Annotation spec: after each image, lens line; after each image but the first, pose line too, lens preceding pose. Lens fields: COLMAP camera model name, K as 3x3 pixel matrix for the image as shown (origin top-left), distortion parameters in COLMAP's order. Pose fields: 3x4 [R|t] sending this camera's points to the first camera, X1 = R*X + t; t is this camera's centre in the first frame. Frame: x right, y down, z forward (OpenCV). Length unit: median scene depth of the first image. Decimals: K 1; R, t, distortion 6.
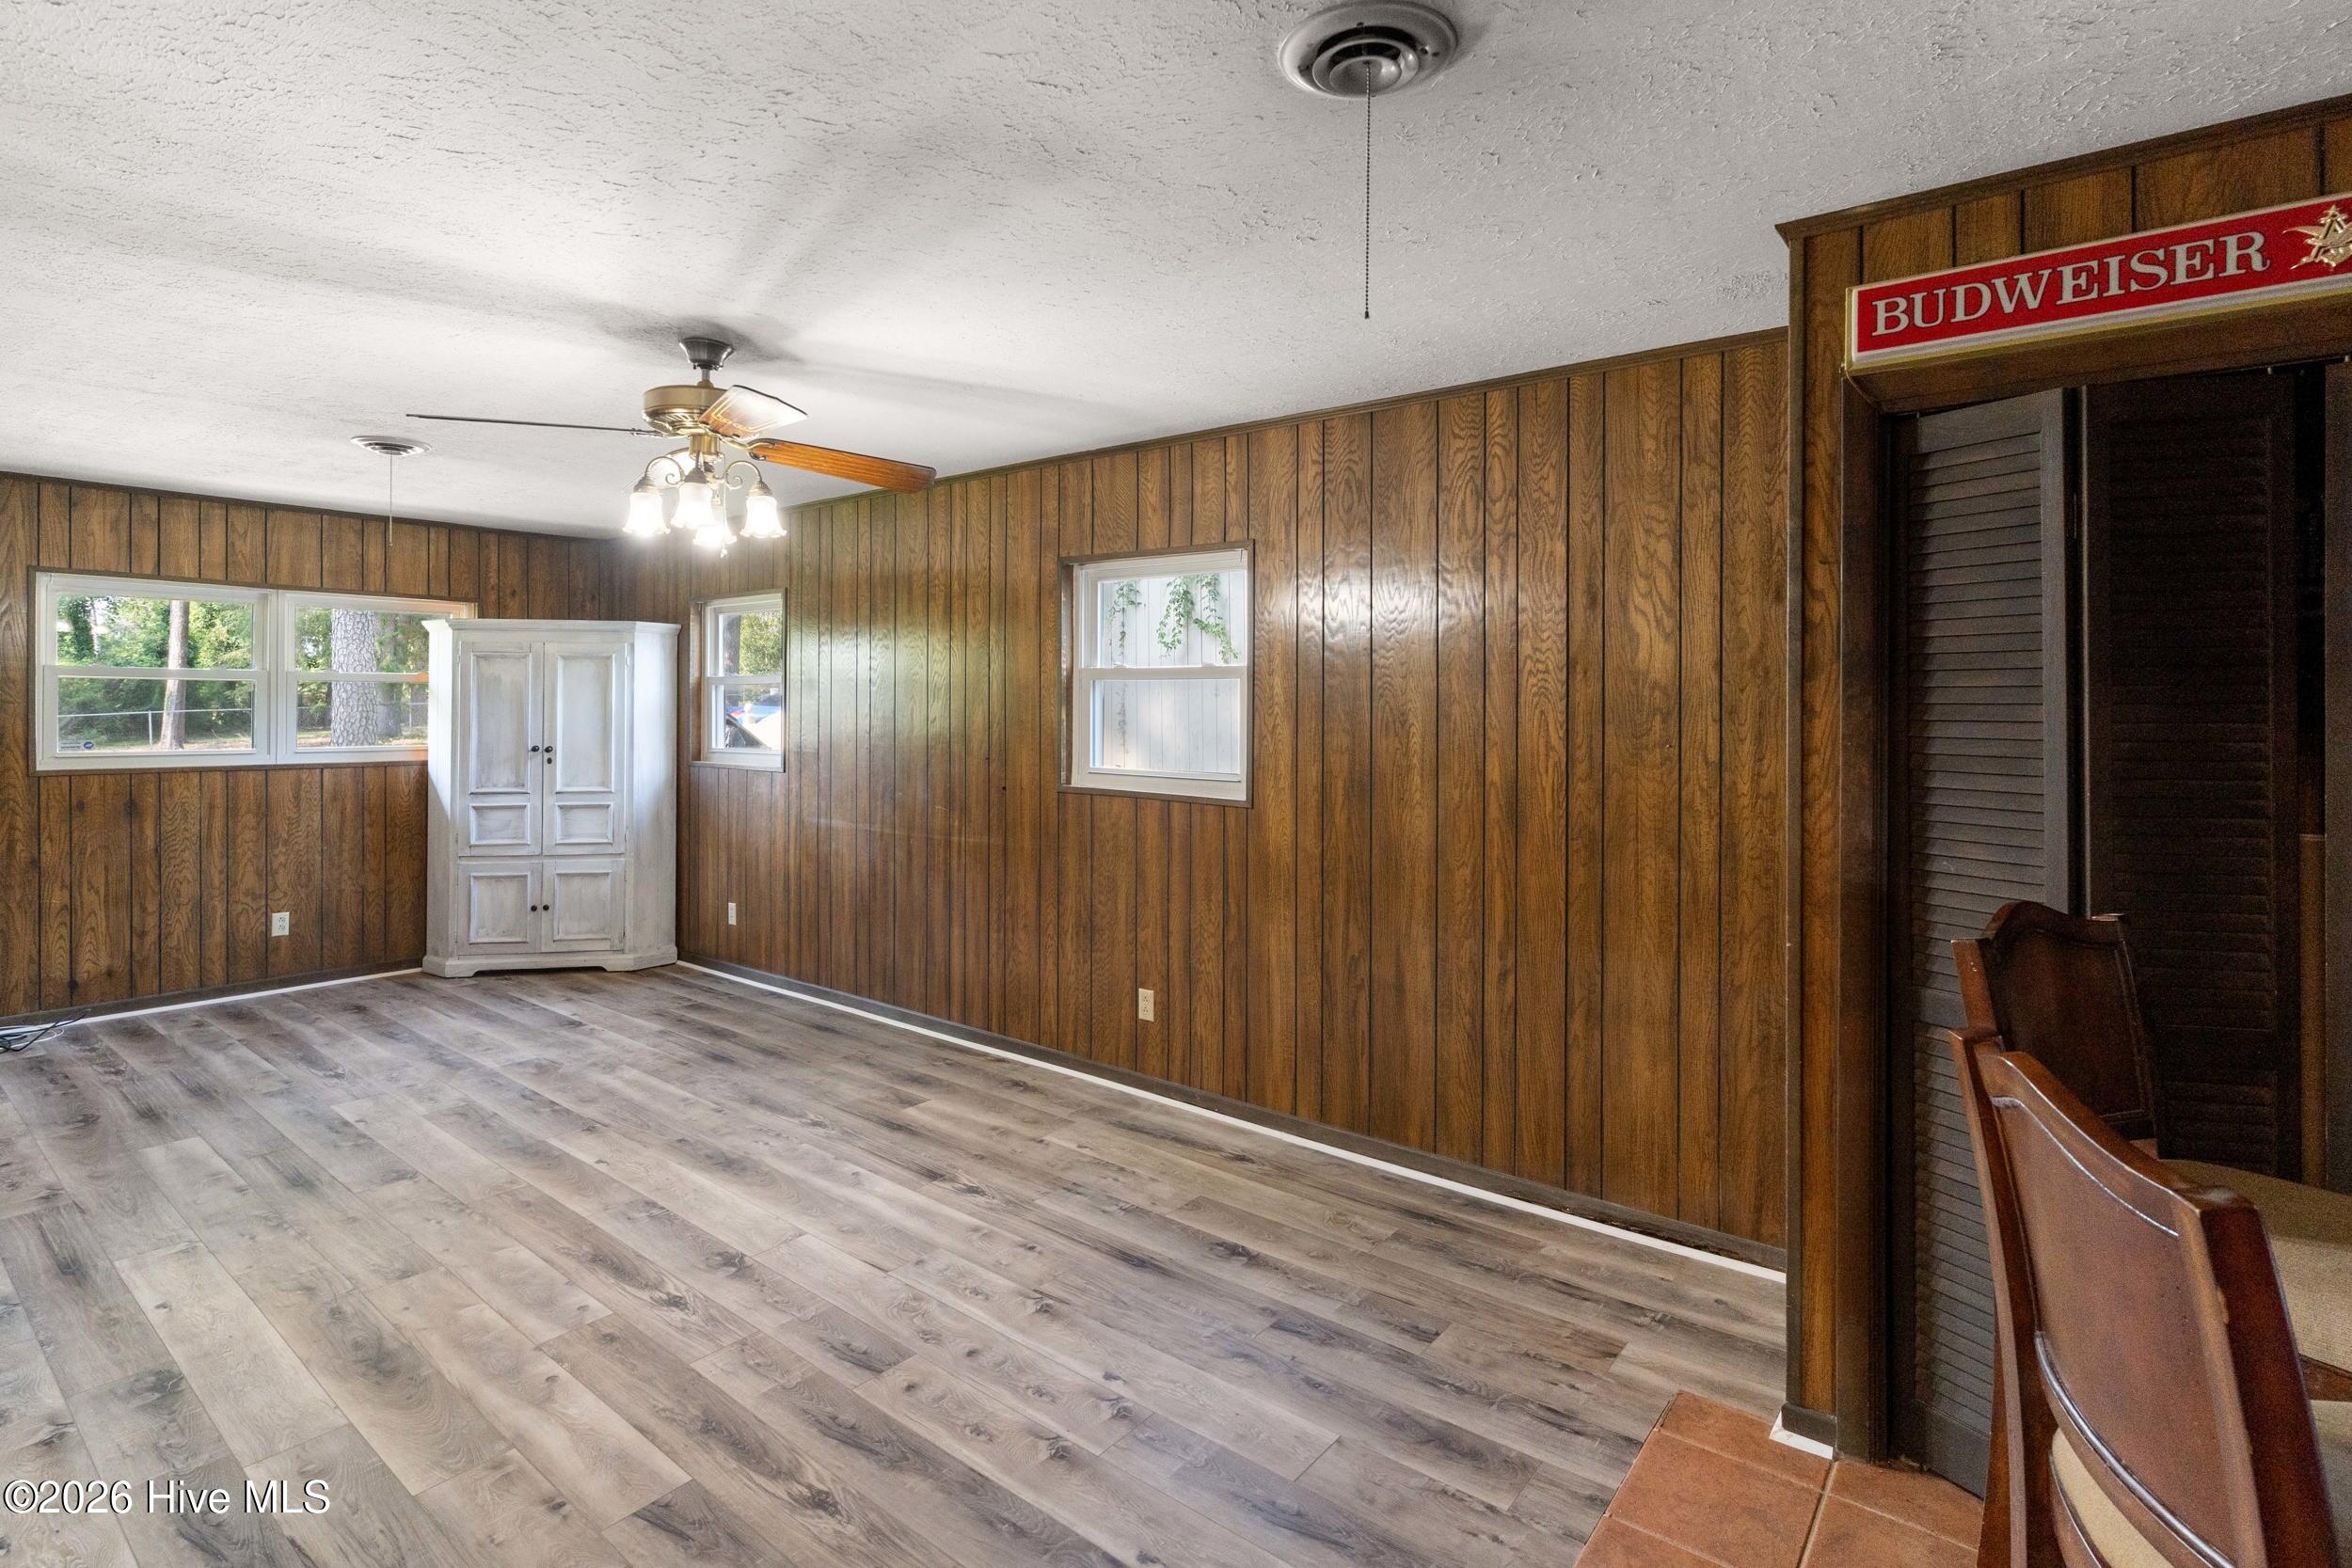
lens RADIAL K [[1143.1, 0, 1178.2], [0, 1143.1, 708.5], [0, 0, 1]] dist [0.005022, -0.001030]
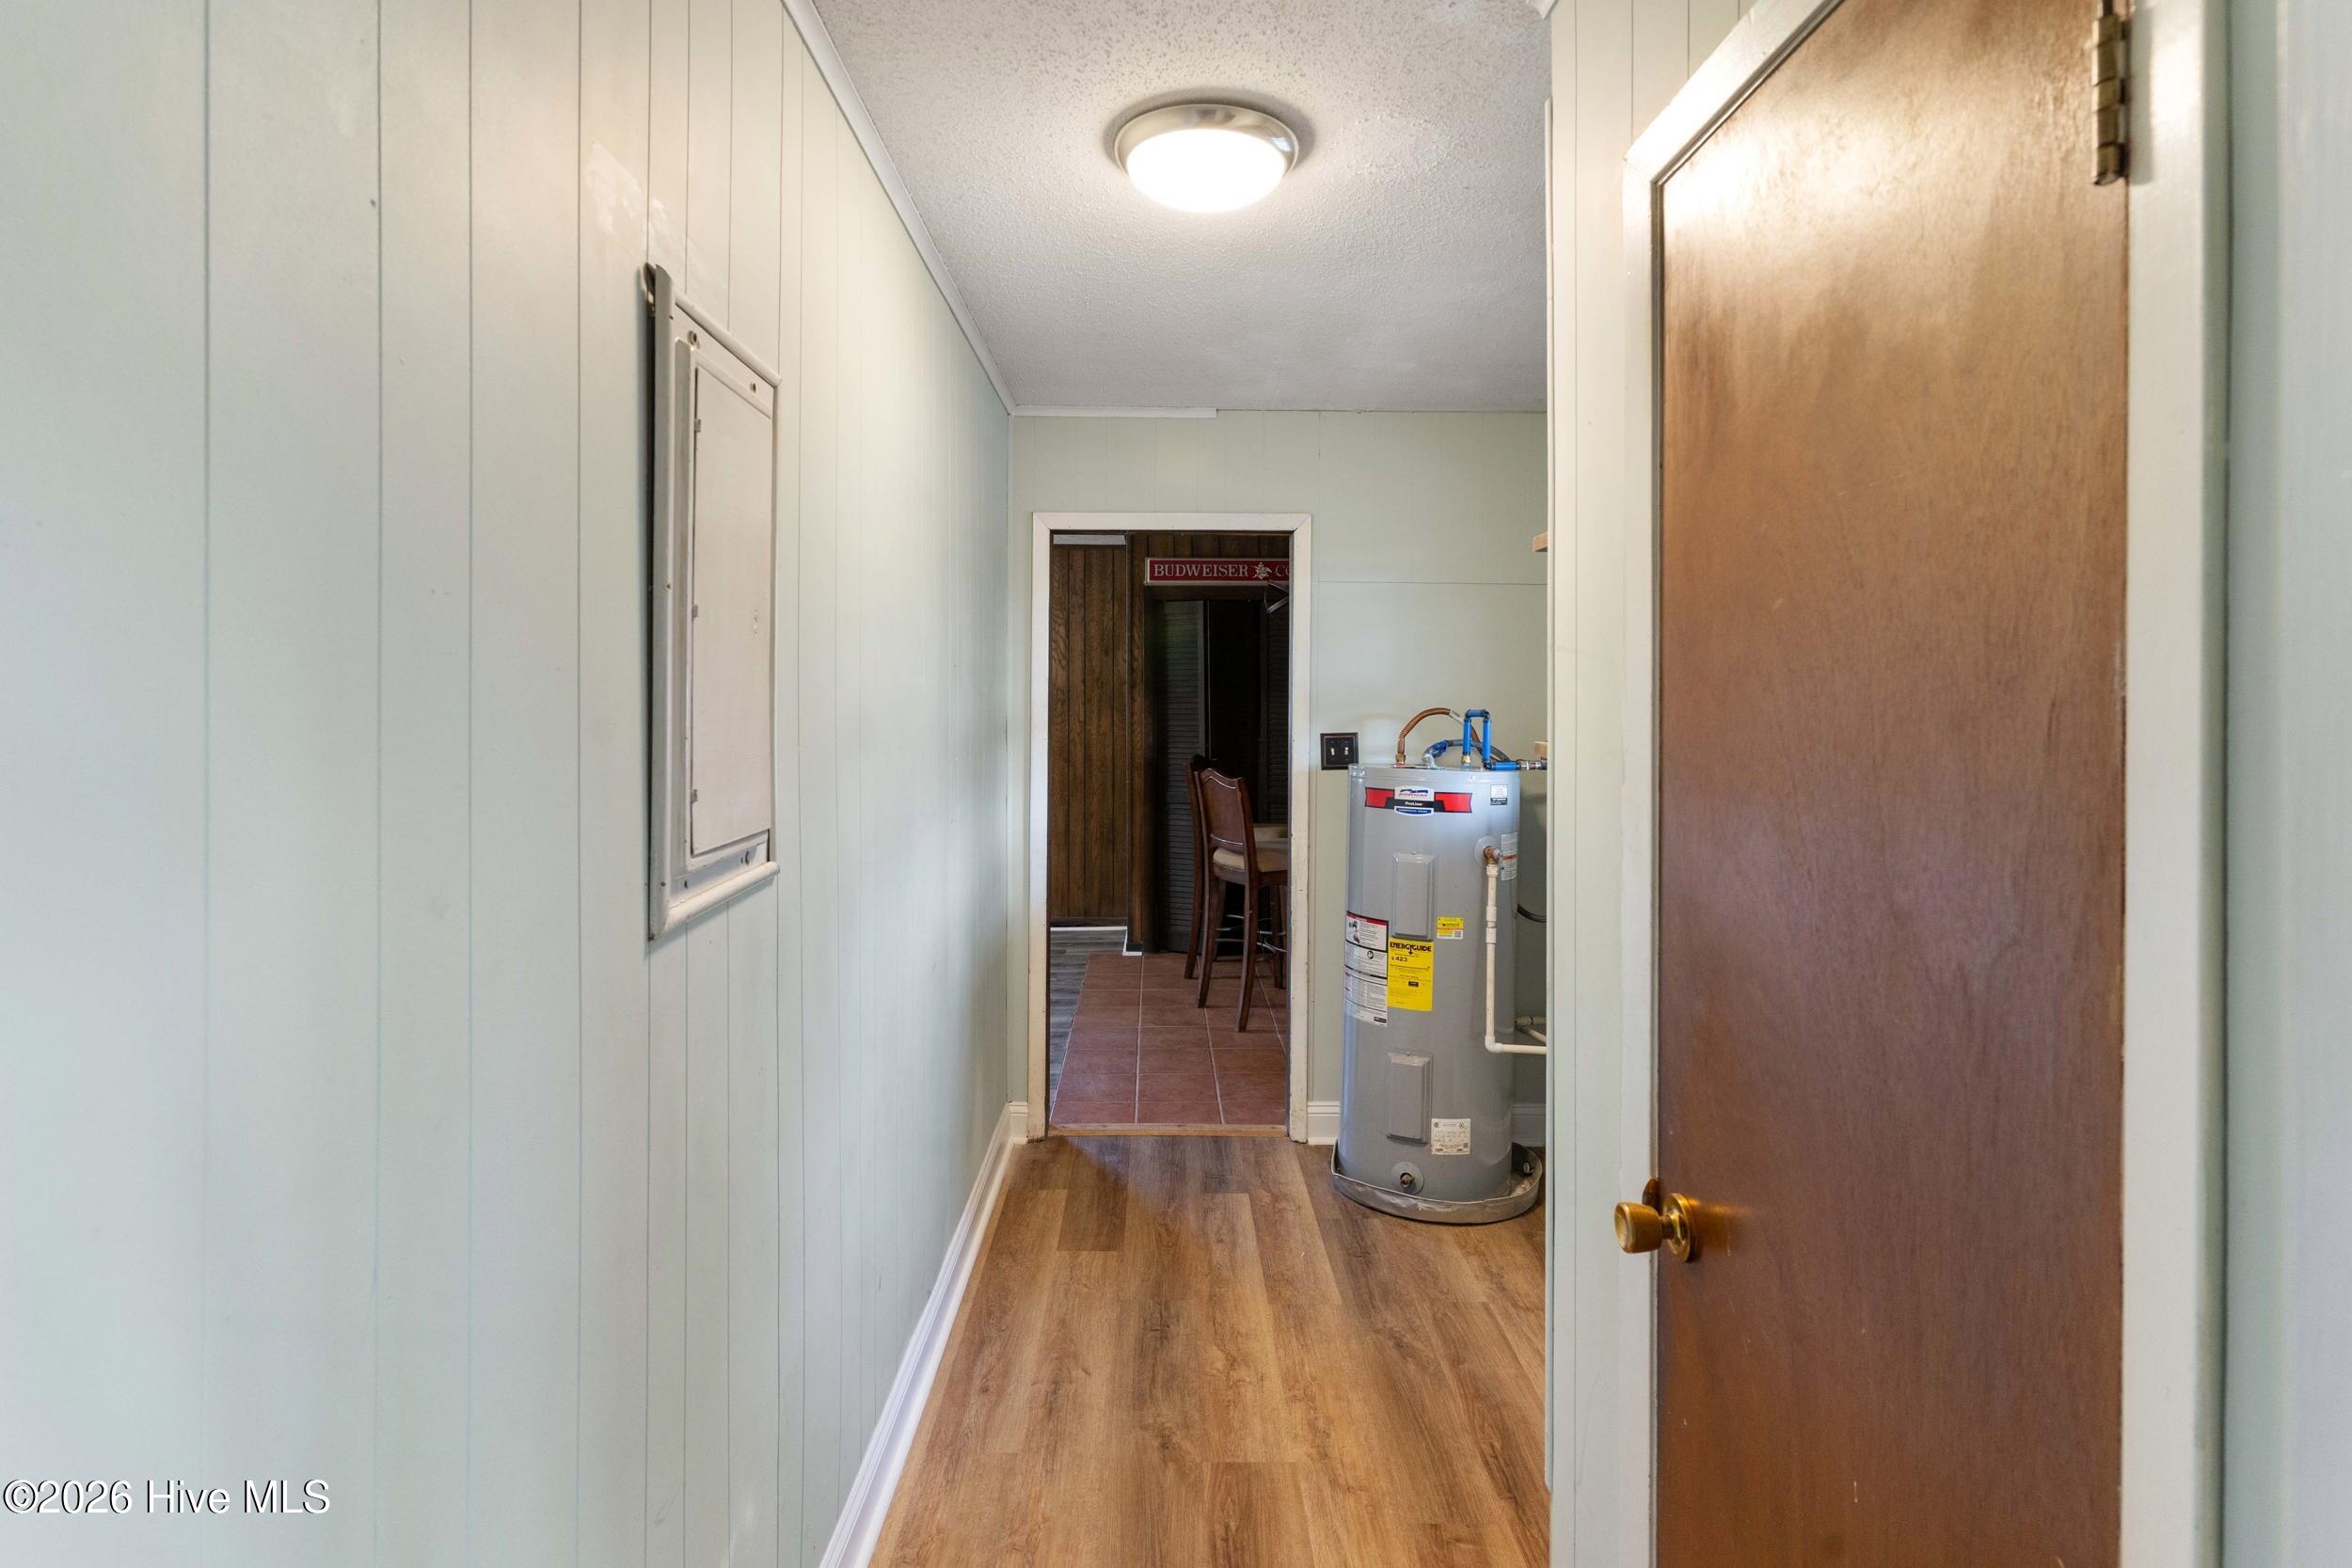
lens RADIAL K [[1143.1, 0, 1172.5], [0, 1143.1, 693.3], [0, 0, 1]] dist [0.005022, -0.001030]
pose [[0.778346, -0.001657, 0.627833, -1.173176], [0.003779, 0.999991, -0.002045, -0.007495], [-0.627824, 0.003964, 0.778345, -1.294359]]
